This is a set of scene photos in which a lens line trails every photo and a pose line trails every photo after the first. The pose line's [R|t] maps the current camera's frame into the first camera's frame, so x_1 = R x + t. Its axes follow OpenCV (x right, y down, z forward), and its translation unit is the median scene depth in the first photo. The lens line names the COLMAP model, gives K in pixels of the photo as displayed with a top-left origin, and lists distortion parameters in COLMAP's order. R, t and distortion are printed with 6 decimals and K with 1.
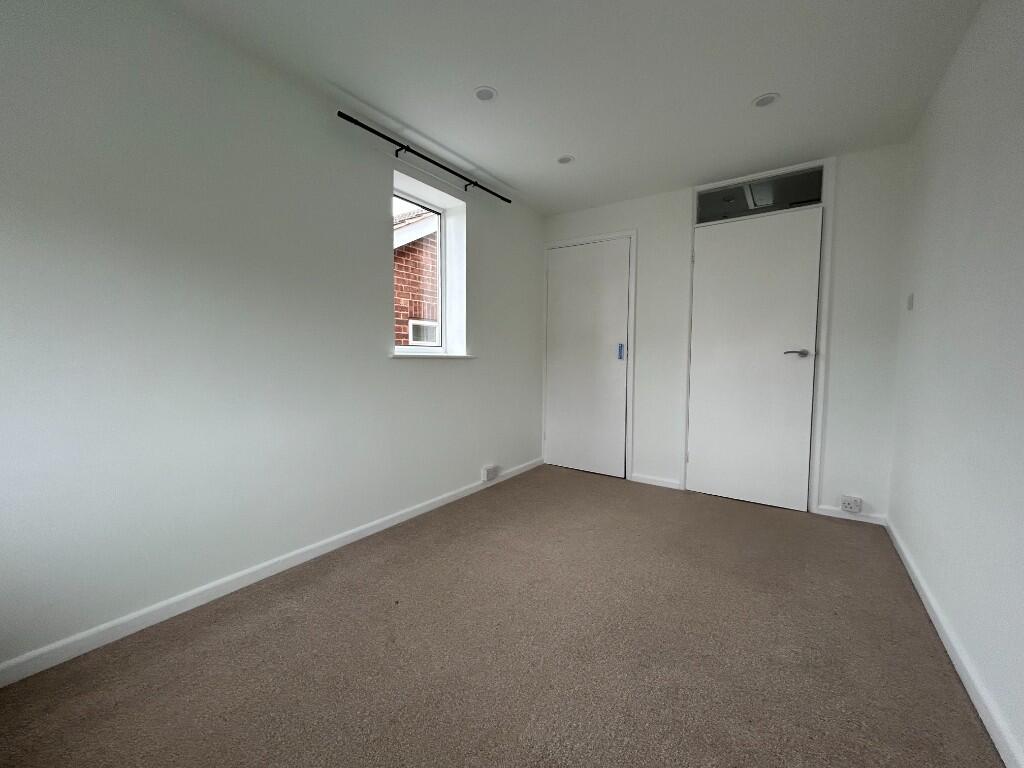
lens RADIAL K [[414.1, 0, 510.4], [0, 414.1, 383.1], [0, 0, 1]] dist [-0.000415, 0.000198]
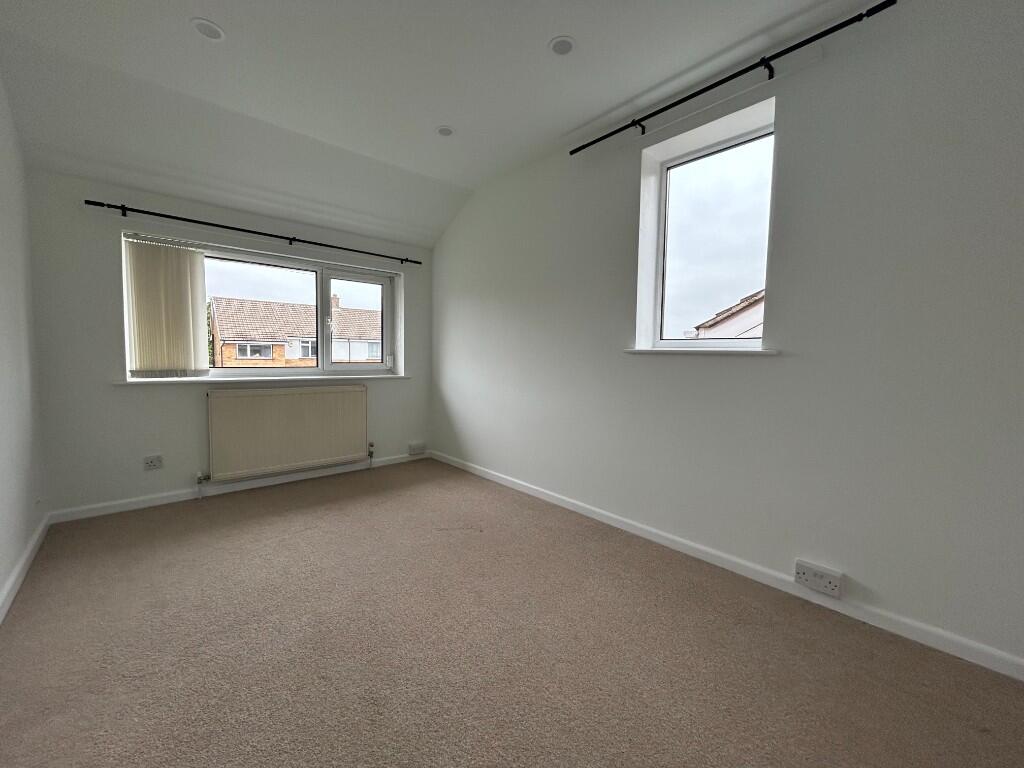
lens RADIAL K [[414.1, 0, 510.4], [0, 414.1, 383.1], [0, 0, 1]] dist [-0.000415, 0.000198]
pose [[-0.233526, 0.075794, -0.969392, 0.658953], [-0.065477, 0.993469, 0.093450, -0.064864], [0.970143, 0.085296, -0.227038, 0.896611]]
